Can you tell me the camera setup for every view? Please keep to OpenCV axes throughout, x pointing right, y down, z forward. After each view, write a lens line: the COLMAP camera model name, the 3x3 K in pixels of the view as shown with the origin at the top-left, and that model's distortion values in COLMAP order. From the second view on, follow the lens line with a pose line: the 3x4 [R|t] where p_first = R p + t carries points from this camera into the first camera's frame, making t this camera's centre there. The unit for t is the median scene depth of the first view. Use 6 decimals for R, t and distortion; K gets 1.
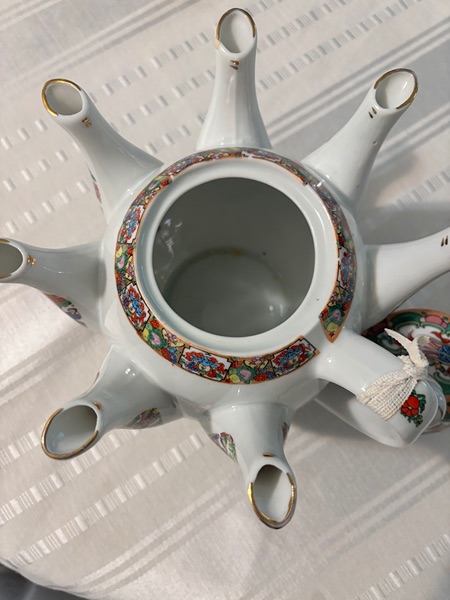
lens RADIAL K [[458.3, 0, 223.4], [0, 458.3, 300.0], [0, 0, 1]] dist [0.017773, -0.044168]
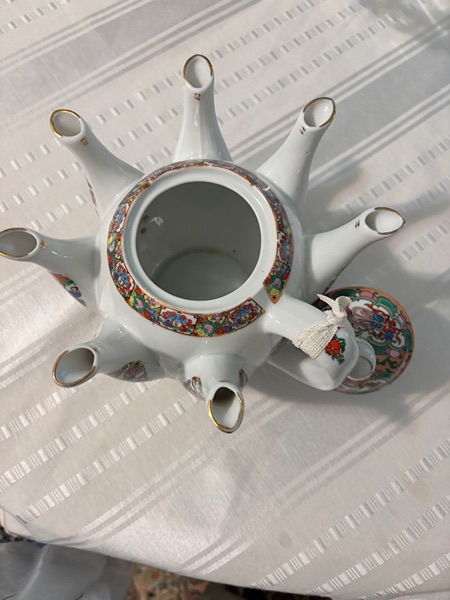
lens RADIAL K [[458.3, 0, 224.9], [0, 458.3, 302.8], [0, 0, 1]] dist [0.017773, -0.044168]
pose [[0.999686, -0.022716, 0.010571, 0.055425], [0.023238, 0.998366, -0.052203, 0.105747], [-0.009368, 0.052433, 0.998581, -0.203471]]
